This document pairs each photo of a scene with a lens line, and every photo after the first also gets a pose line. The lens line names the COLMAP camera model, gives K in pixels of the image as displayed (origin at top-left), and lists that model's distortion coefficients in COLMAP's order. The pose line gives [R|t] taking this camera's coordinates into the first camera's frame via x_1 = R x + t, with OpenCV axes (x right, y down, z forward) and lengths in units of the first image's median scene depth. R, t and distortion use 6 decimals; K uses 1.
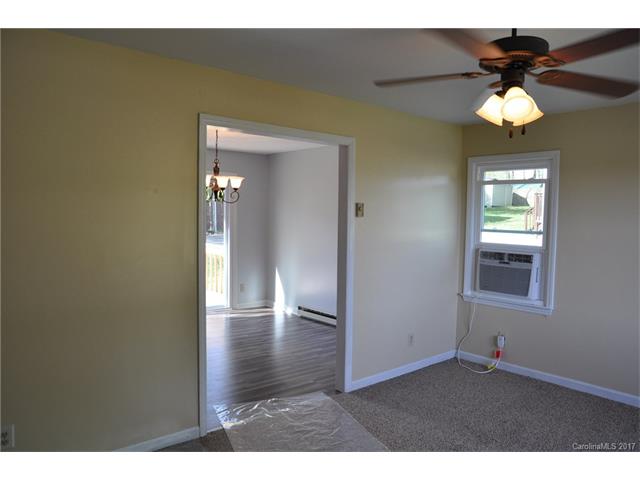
lens RADIAL K [[480.7, 0, 319.3], [0, 480.7, 238.1], [0, 0, 1]] dist [-0.083412, 0.075317]
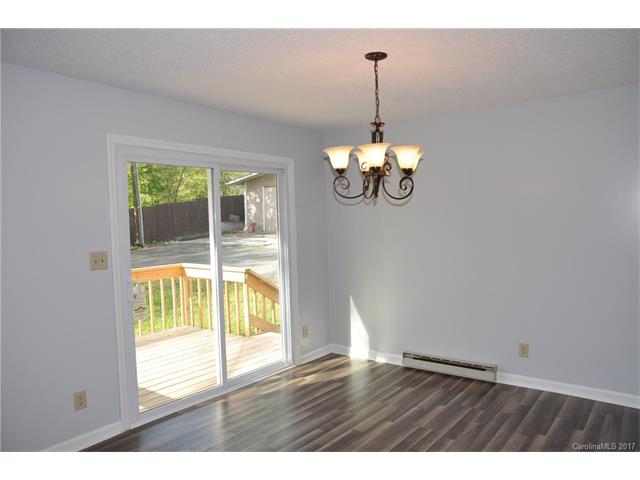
lens RADIAL K [[480.7, 0, 318.0], [0, 480.7, 235.9], [0, 0, 1]] dist [-0.083412, 0.075317]
pose [[0.972601, -0.041442, 0.228758, -0.445772], [0.044811, 0.998950, -0.009552, -0.030619], [-0.228122, 0.019541, 0.973436, 0.535919]]
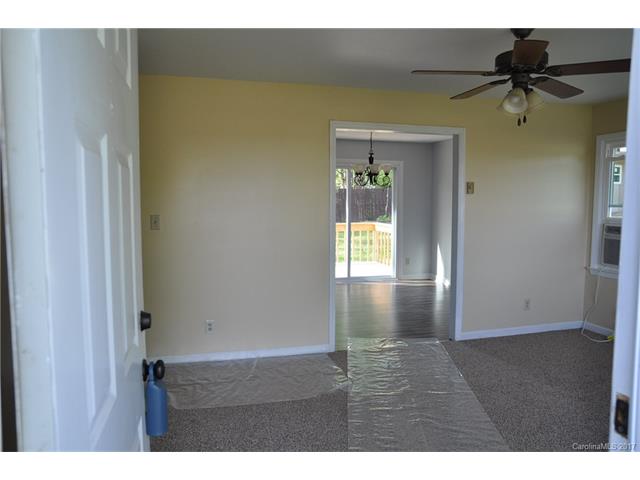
lens RADIAL K [[480.7, 0, 318.2], [0, 480.7, 239.6], [0, 0, 1]] dist [-0.083412, 0.075317]
pose [[0.904897, 0.017392, -0.425275, 0.202326], [-0.004371, 0.999492, 0.031574, 0.026767], [0.425608, -0.026712, 0.904513, -0.183389]]
